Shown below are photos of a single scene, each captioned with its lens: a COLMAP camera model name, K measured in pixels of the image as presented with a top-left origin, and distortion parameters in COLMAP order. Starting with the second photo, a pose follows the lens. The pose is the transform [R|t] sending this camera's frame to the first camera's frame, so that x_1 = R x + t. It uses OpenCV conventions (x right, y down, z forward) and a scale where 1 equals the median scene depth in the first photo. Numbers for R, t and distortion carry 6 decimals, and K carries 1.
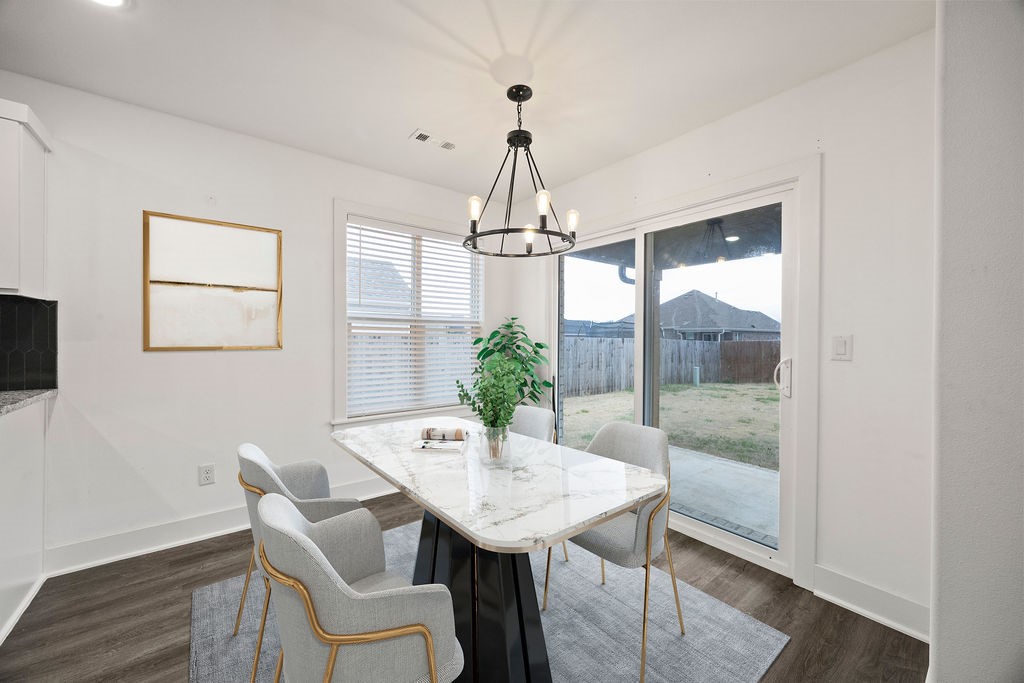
lens RADIAL K [[385.9, 0, 510.3], [0, 385.9, 338.5], [0, 0, 1]] dist [-0.004114, 0.000232]
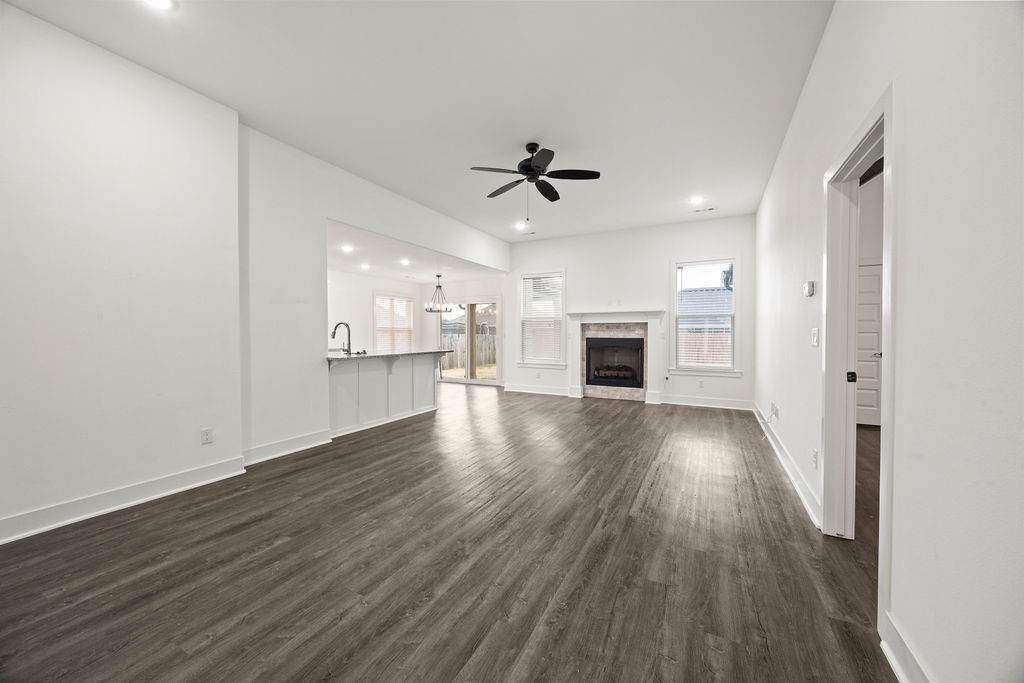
lens RADIAL K [[385.9, 0, 509.4], [0, 385.9, 336.5], [0, 0, 1]] dist [-0.004114, 0.000232]
pose [[0.911869, -0.008912, 0.410385, -0.180145], [0.007049, 0.999957, 0.006052, 0.001024], [-0.410421, -0.002626, 0.911892, -0.565631]]
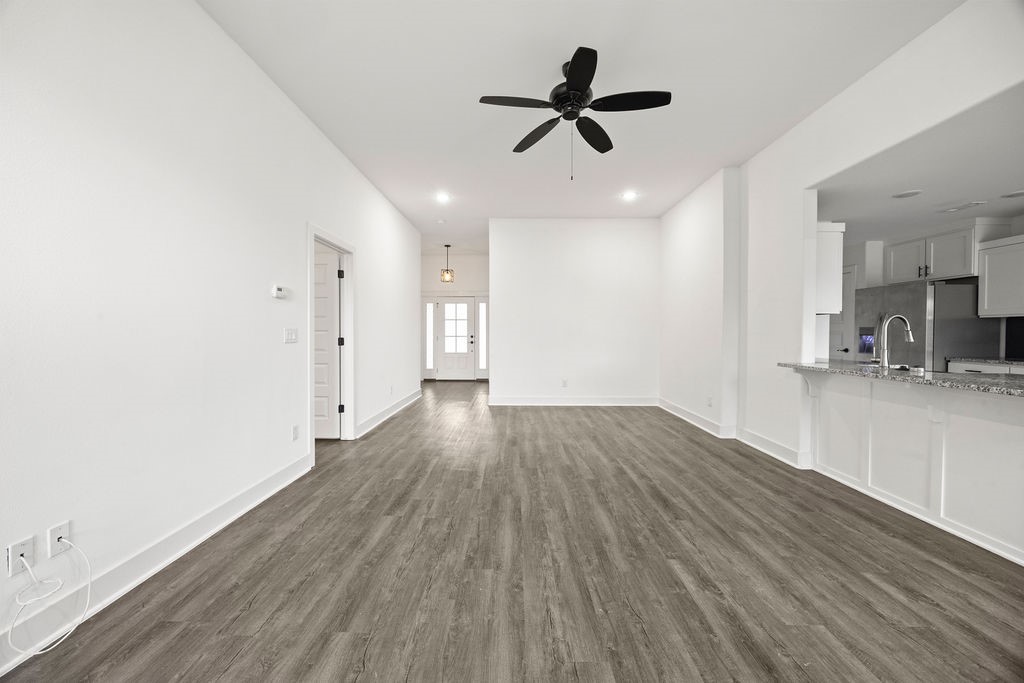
lens RADIAL K [[385.9, 0, 505.7], [0, 385.9, 339.6], [0, 0, 1]] dist [-0.004114, 0.000232]
pose [[-0.634126, 0.007092, -0.773198, 0.198204], [-0.009355, 0.999814, 0.016843, 0.000974], [0.773173, 0.017914, -0.633942, -0.132318]]
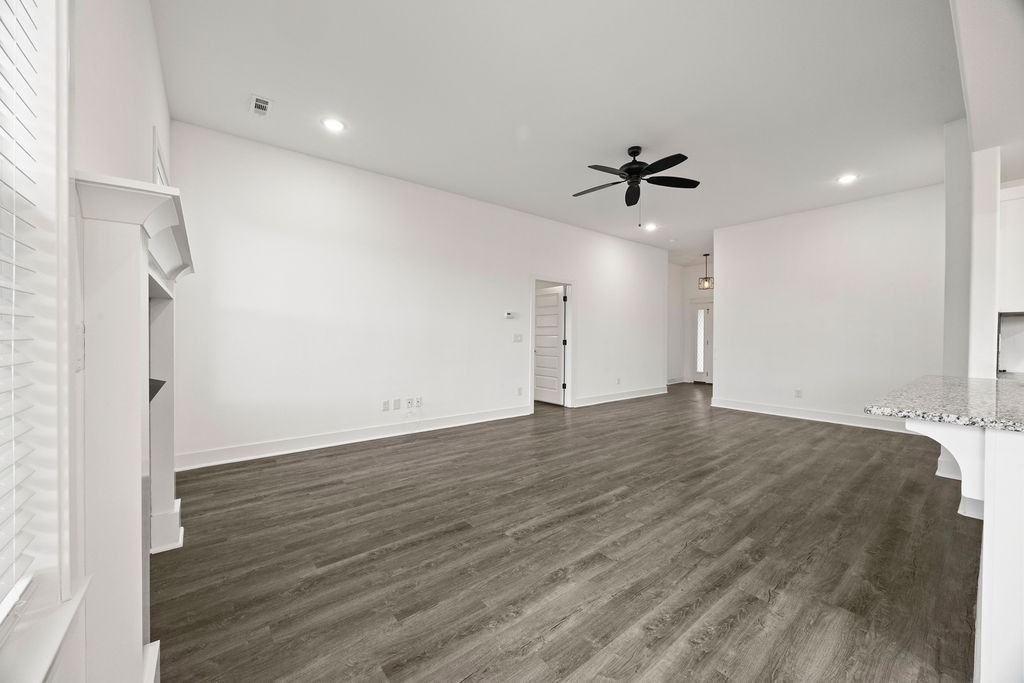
lens RADIAL K [[385.9, 0, 506.4], [0, 385.9, 340.7], [0, 0, 1]] dist [-0.004114, 0.000232]
pose [[-0.999917, -0.012762, -0.001513, 0.096054], [-0.012786, 0.999772, 0.017123, -0.000572], [0.001294, 0.017141, -0.999852, 0.089397]]
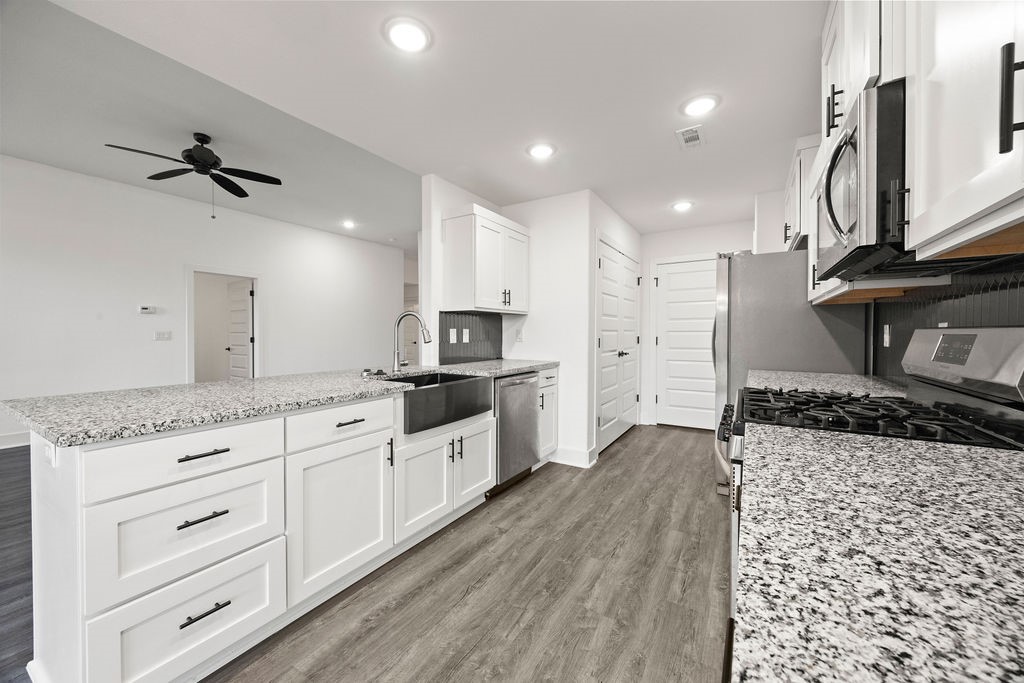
lens RADIAL K [[385.9, 0, 506.7], [0, 385.9, 339.0], [0, 0, 1]] dist [-0.004114, 0.000232]
pose [[-0.940699, -0.000345, -0.339243, -0.150085], [-0.006535, 0.999832, 0.017104, -0.002202], [0.339180, 0.018307, -0.940543, 0.141882]]
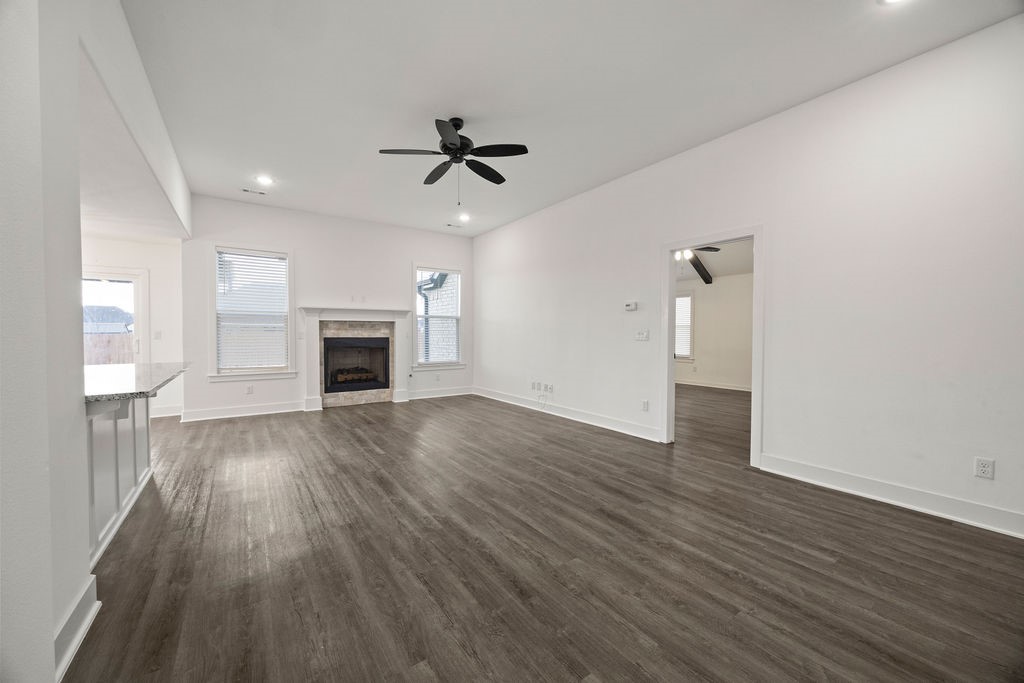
lens RADIAL K [[385.9, 0, 505.2], [0, 385.9, 332.7], [0, 0, 1]] dist [-0.004114, 0.000232]
pose [[0.063272, -0.006747, 0.997974, -0.325550], [0.004584, 0.999969, 0.006469, -0.001457], [-0.997986, 0.004166, 0.063301, -0.314731]]
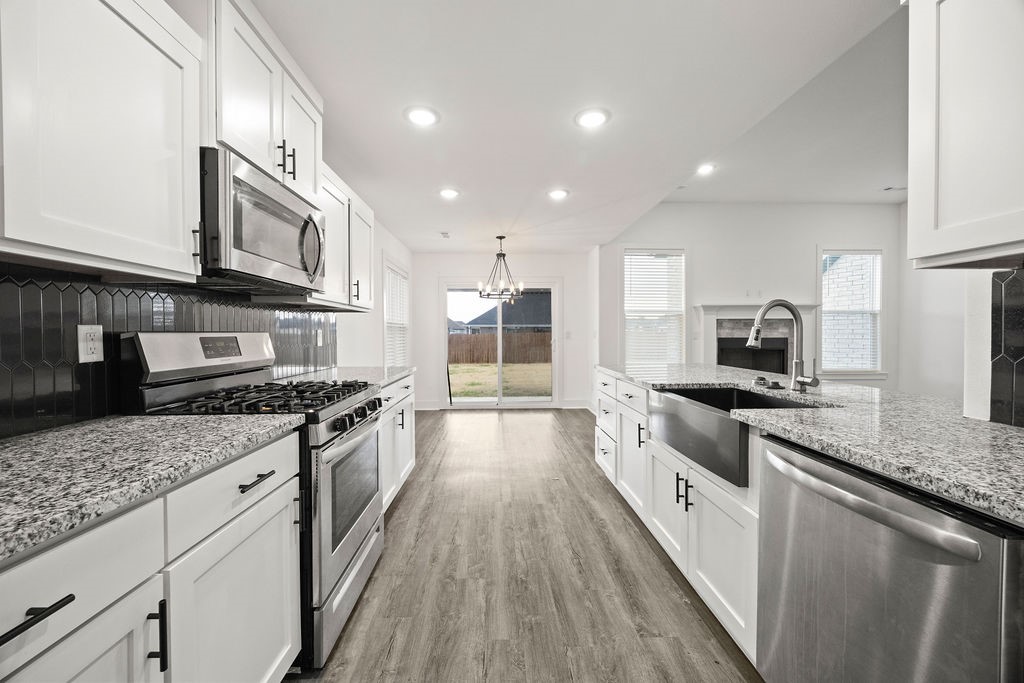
lens RADIAL K [[385.9, 0, 509.5], [0, 385.9, 337.7], [0, 0, 1]] dist [-0.004114, 0.000232]
pose [[0.587199, -0.019347, 0.809212, -0.358338], [0.010171, 0.999812, 0.016524, -0.003344], [-0.809379, -0.001472, 0.587285, -0.096264]]
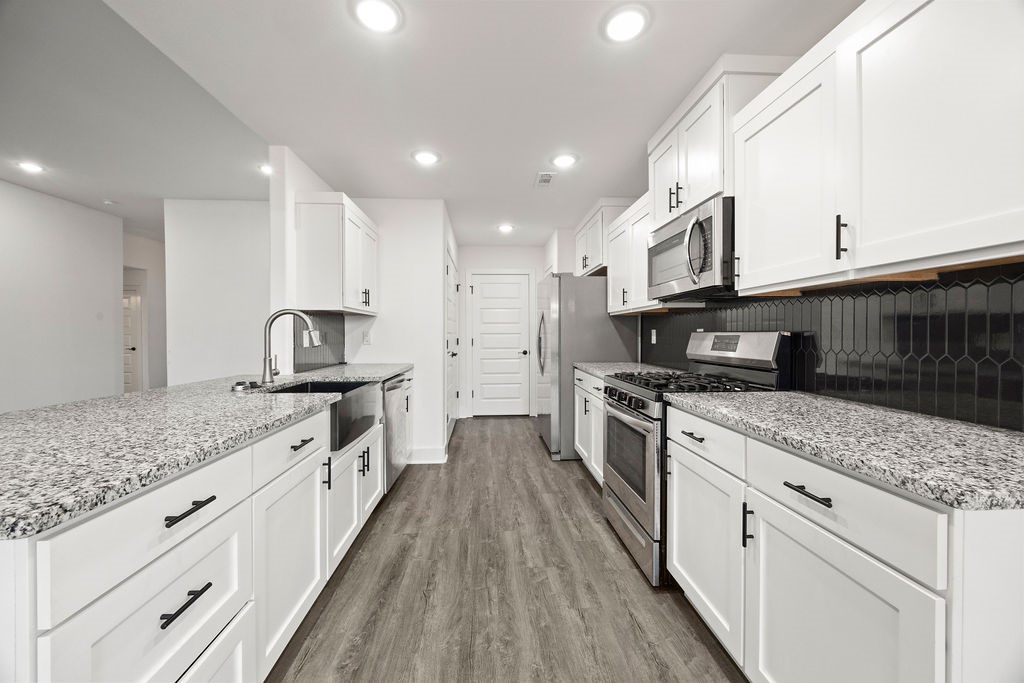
lens RADIAL K [[385.9, 0, 508.2], [0, 385.9, 339.8], [0, 0, 1]] dist [-0.004114, 0.000232]
pose [[-0.568598, 0.005691, -0.822596, -0.078488], [-0.004346, 0.999941, 0.009922, -0.001711], [0.822604, 0.009217, -0.568540, 0.104724]]
